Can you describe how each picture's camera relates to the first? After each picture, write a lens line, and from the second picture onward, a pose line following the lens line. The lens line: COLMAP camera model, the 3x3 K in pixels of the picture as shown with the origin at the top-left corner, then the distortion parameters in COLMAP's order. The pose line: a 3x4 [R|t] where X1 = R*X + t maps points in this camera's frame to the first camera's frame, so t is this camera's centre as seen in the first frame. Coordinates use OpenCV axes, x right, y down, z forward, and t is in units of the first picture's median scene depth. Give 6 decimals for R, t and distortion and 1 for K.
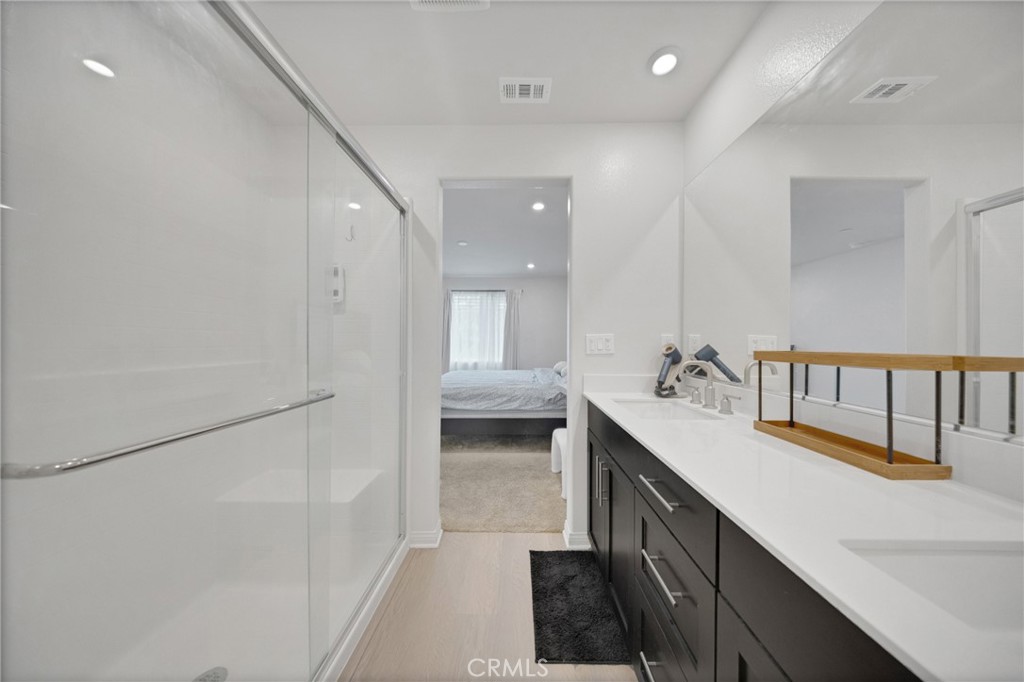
lens RADIAL K [[298.8, 0, 512.0], [0, 298.8, 341.0], [0, 0, 1]] dist [-0.006608, -0.000030]
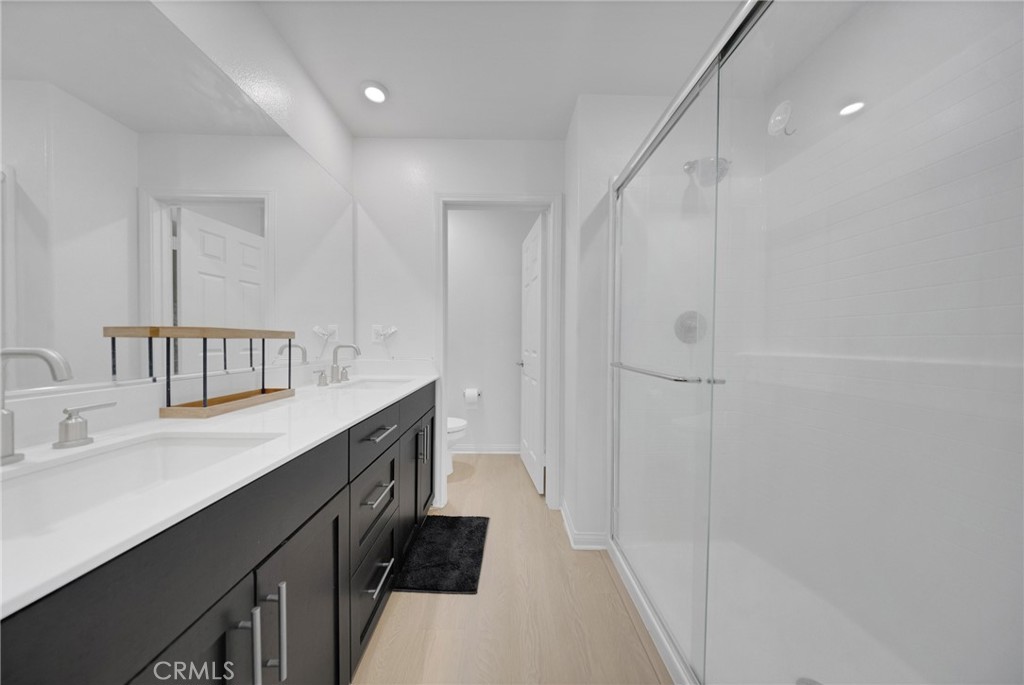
lens RADIAL K [[298.8, 0, 512.0], [0, 298.8, 342.5], [0, 0, 1]] dist [-0.006608, -0.000030]
pose [[-0.998667, -0.008201, -0.050959, 0.012493], [-0.008625, 0.999930, 0.008122, 0.079730], [0.050889, 0.008551, -0.998668, 2.257452]]
